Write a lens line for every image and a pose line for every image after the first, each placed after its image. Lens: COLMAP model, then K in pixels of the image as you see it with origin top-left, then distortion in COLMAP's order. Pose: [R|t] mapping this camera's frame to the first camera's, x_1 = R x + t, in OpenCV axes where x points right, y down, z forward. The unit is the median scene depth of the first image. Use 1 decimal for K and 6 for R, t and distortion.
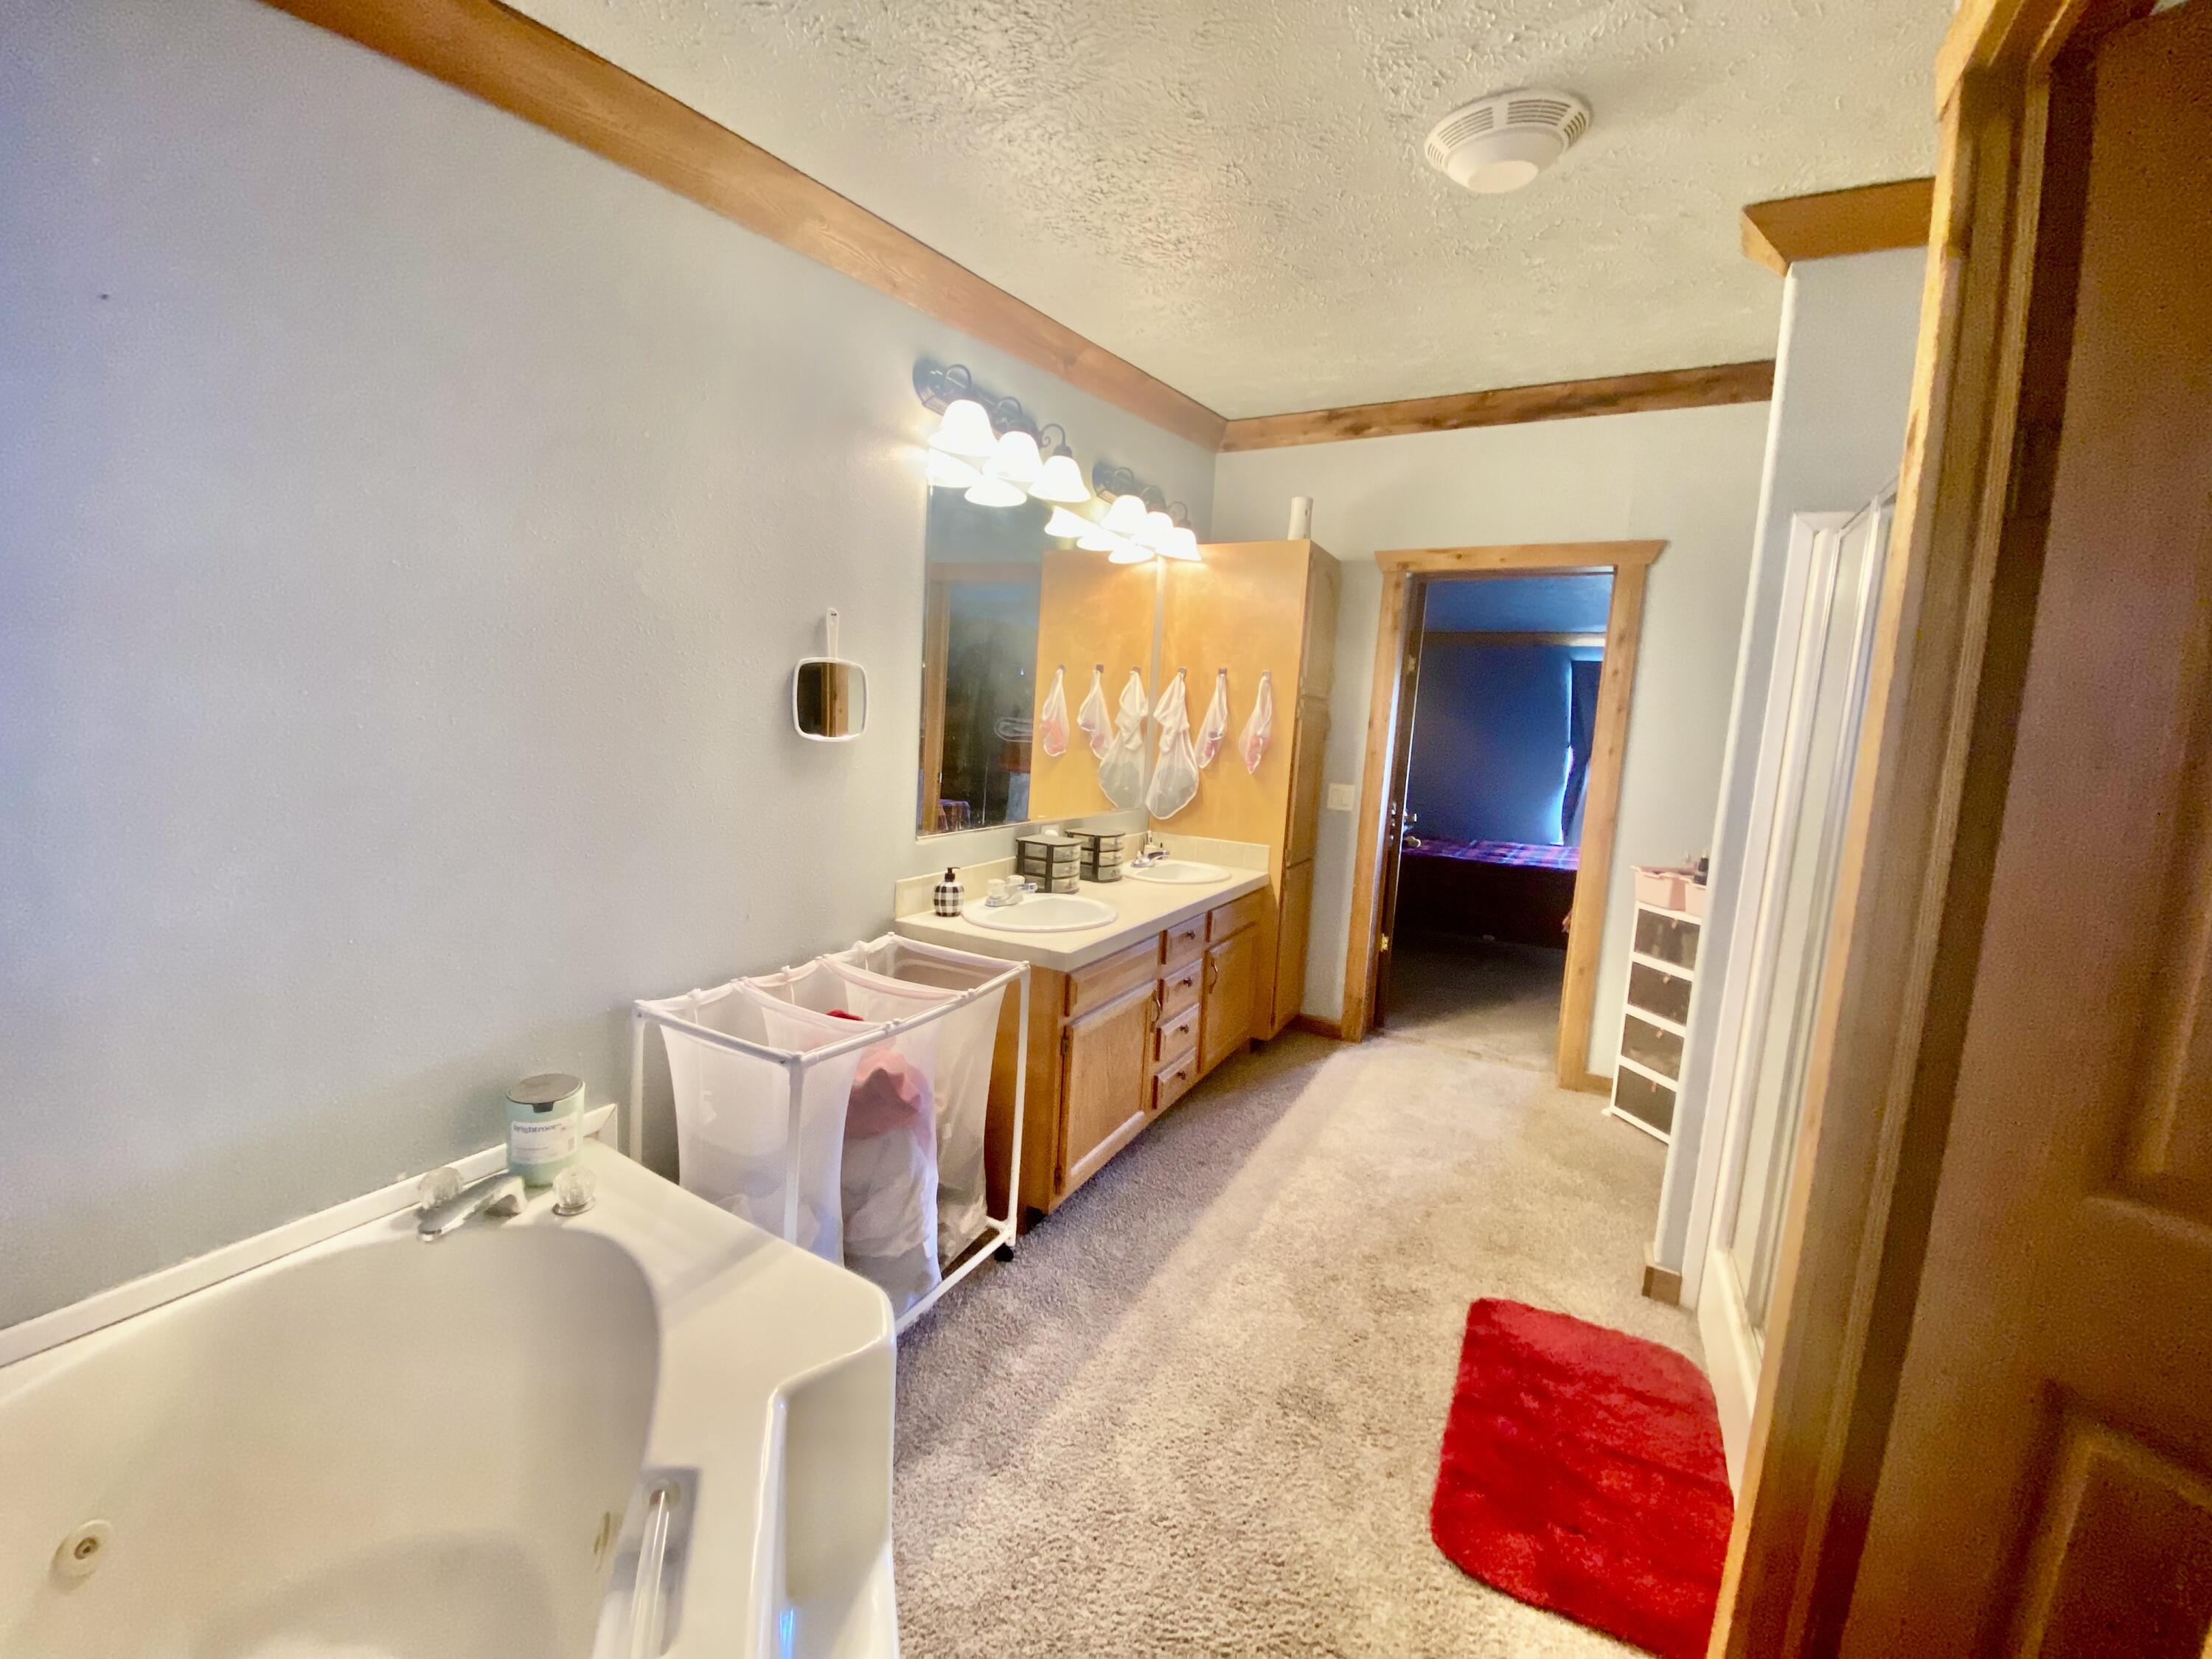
lens RADIAL K [[881.5, 0, 1106.0], [0, 881.5, 829.5], [0, 0, 1]] dist [0.014736, -0.018236]
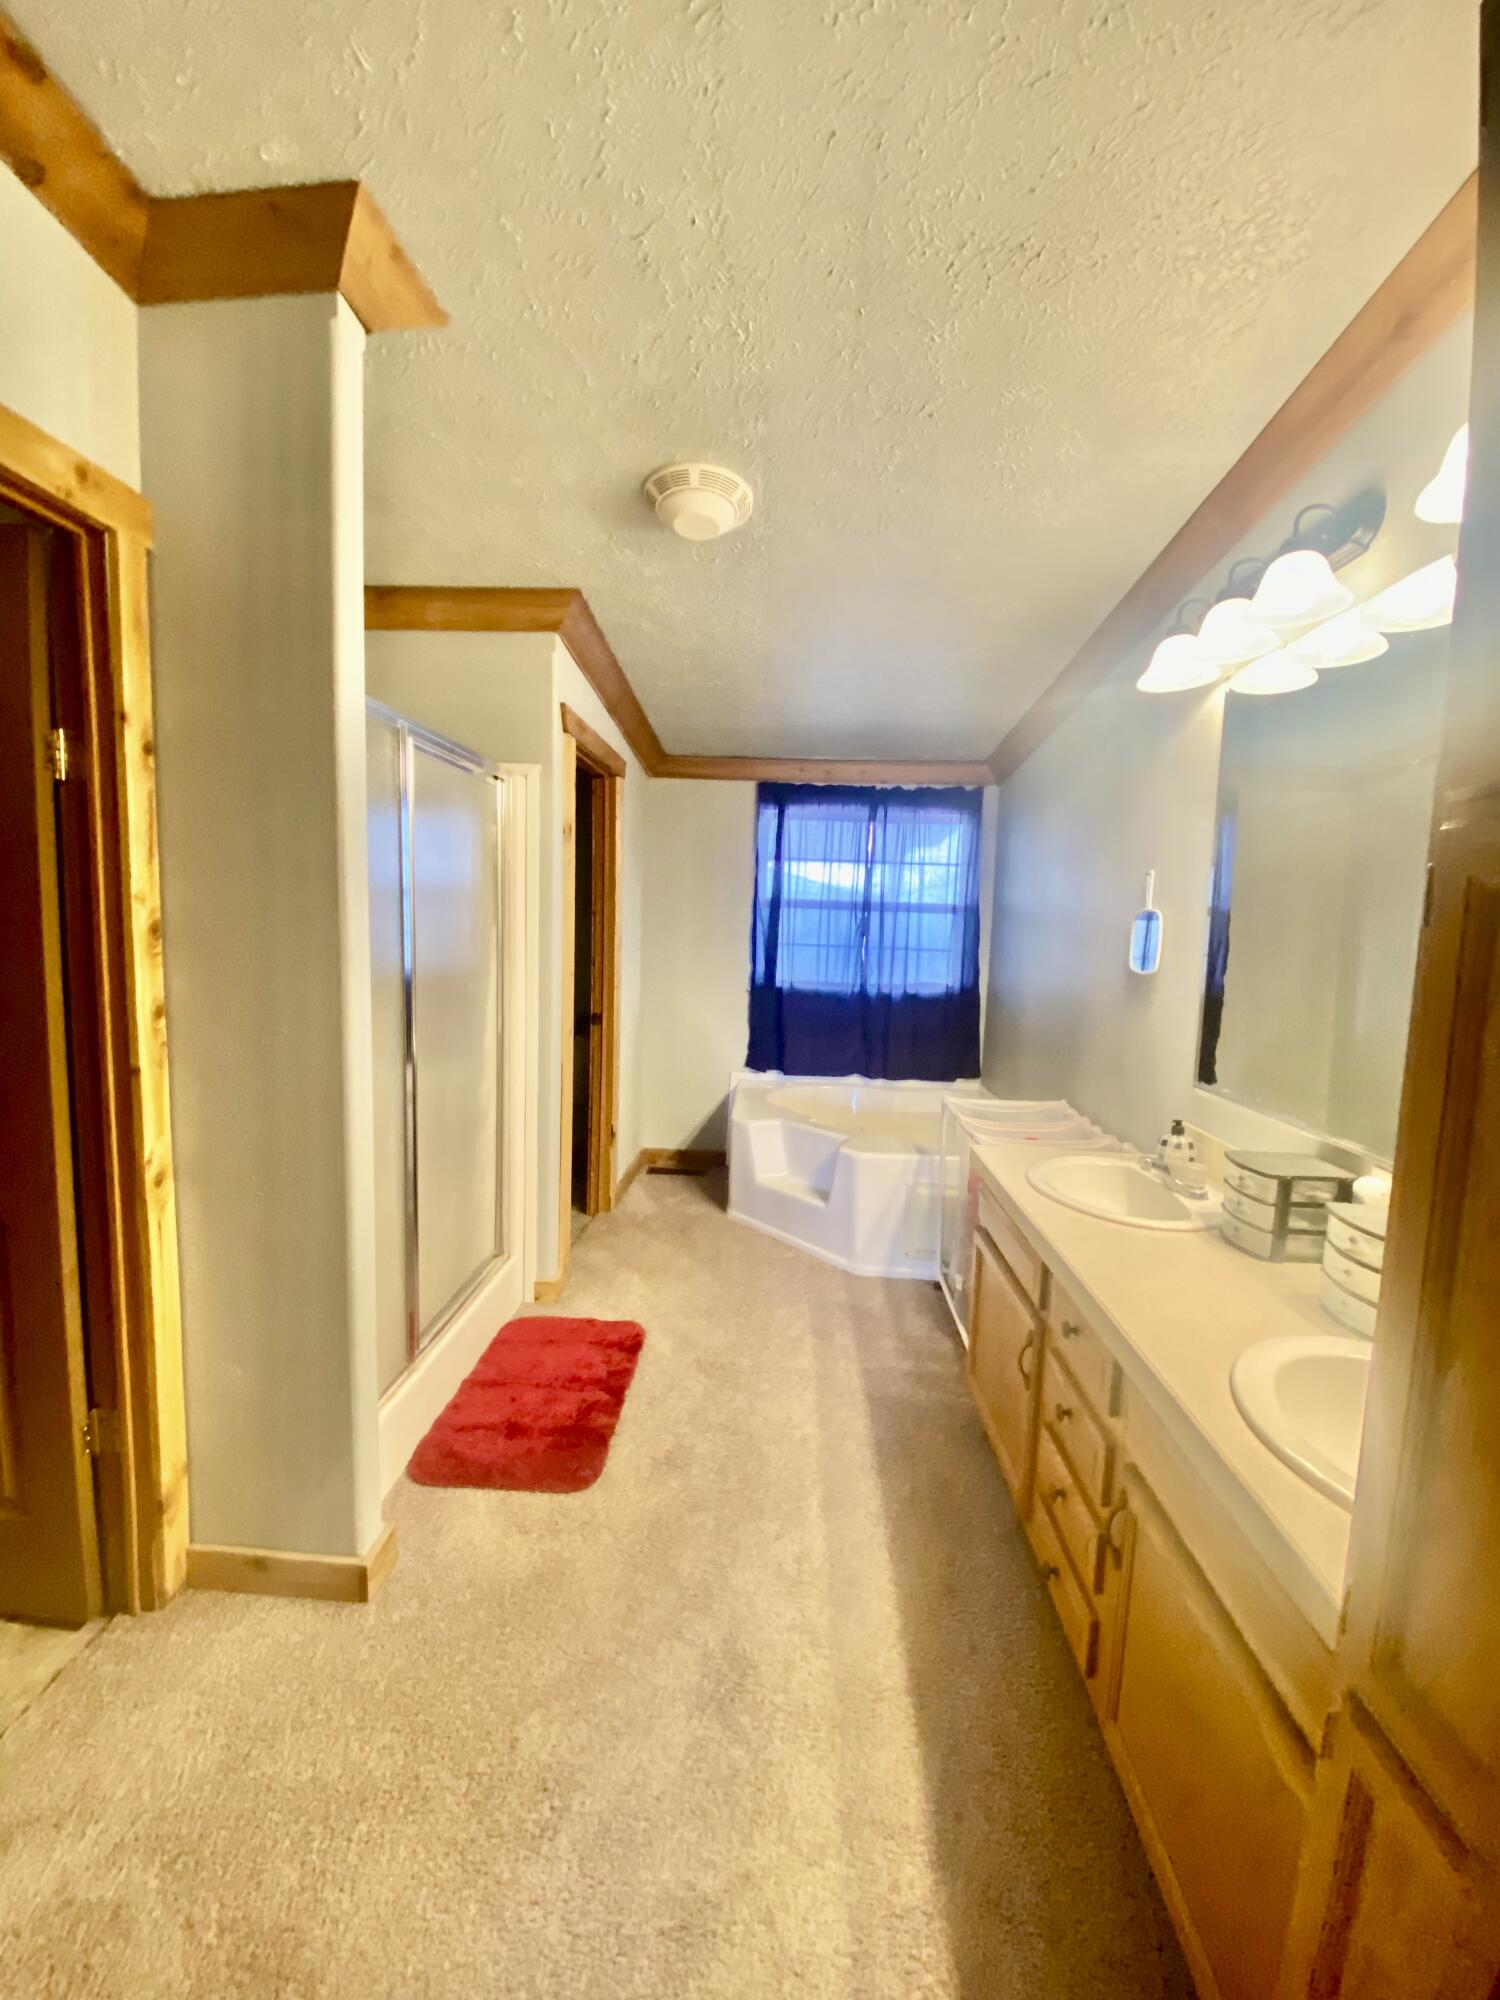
lens RADIAL K [[797.0, 0, 750.0], [0, 797.0, 1000.0], [0, 0, 1]] dist [0.014736, -0.018236]
pose [[-0.905243, -0.048156, -0.422156, 0.579852], [-0.131477, 0.976540, 0.170536, -0.161488], [0.404041, 0.209880, -0.890338, 1.530795]]
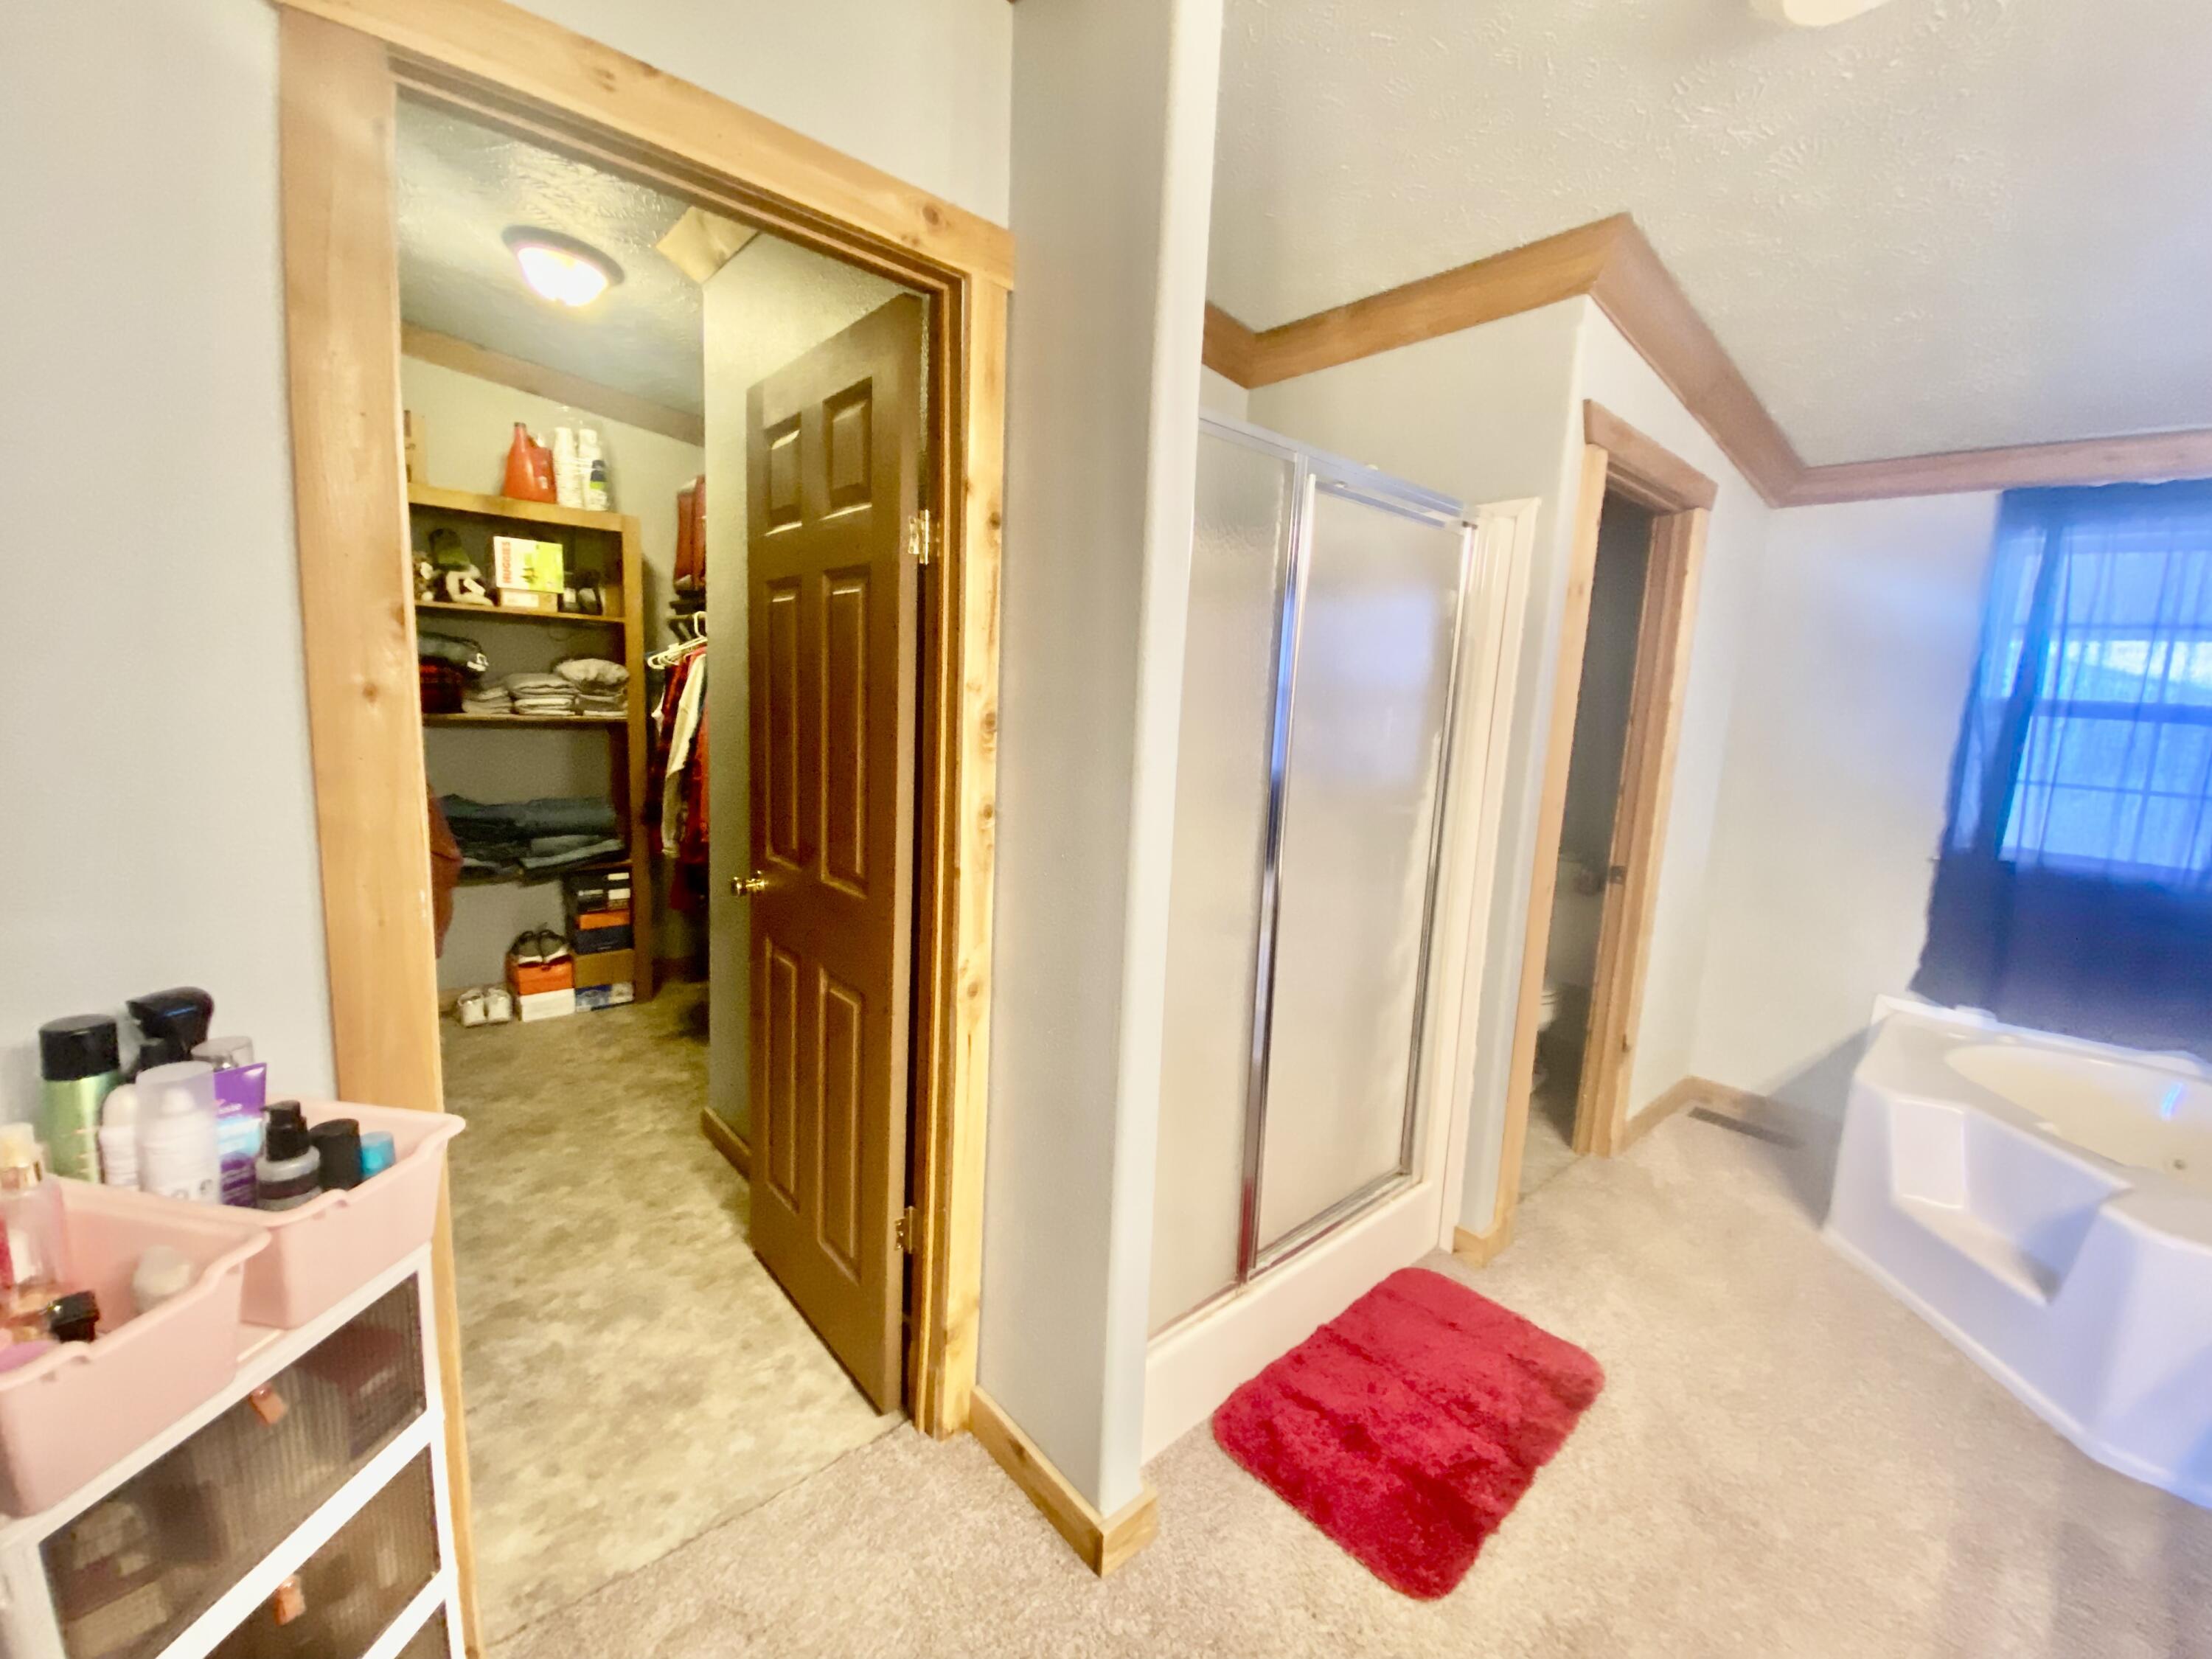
lens RADIAL K [[881.5, 0, 1106.0], [0, 881.5, 829.5], [0, 0, 1]] dist [0.014736, -0.018236]
pose [[-0.928769, -0.152336, 0.337909, 0.441319], [-0.062718, 0.963084, 0.261792, -0.143928], [-0.365315, 0.221951, -0.904037, 1.335024]]
